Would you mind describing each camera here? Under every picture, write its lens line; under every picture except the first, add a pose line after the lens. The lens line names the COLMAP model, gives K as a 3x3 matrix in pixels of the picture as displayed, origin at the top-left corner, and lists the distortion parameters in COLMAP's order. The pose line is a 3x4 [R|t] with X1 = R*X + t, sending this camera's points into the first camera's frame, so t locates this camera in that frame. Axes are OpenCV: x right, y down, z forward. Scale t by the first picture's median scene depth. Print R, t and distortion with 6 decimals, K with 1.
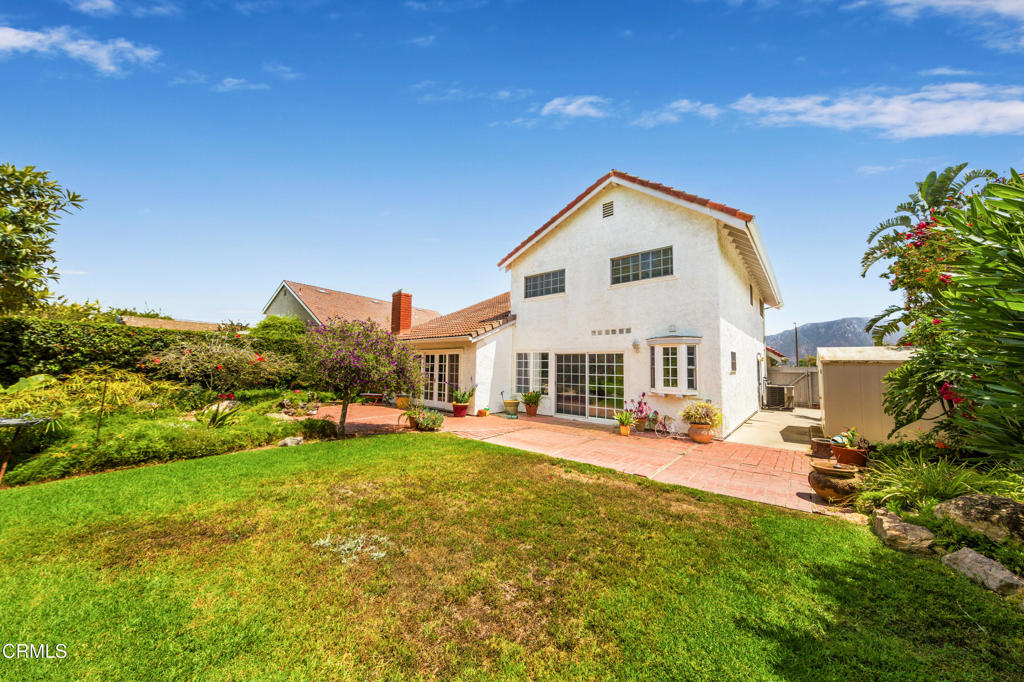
lens RADIAL K [[341.3, 0, 516.6], [0, 341.3, 342.6], [0, 0, 1]] dist [0.004283, -0.000269]
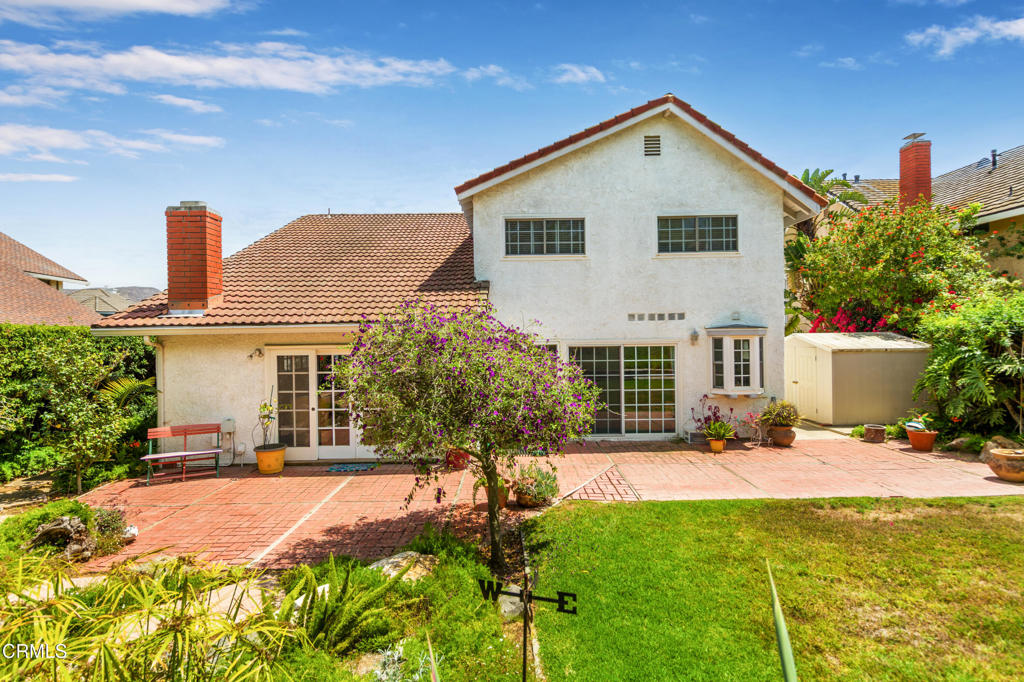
lens RADIAL K [[520.2, 0, 509.6], [0, 520.2, 338.9], [0, 0, 1]] dist [0.001813, -0.002434]
pose [[0.754738, -0.034055, 0.655142, -0.718400], [-0.020648, 0.996924, 0.075608, -0.063374], [-0.655701, -0.070592, 0.751713, 0.358979]]
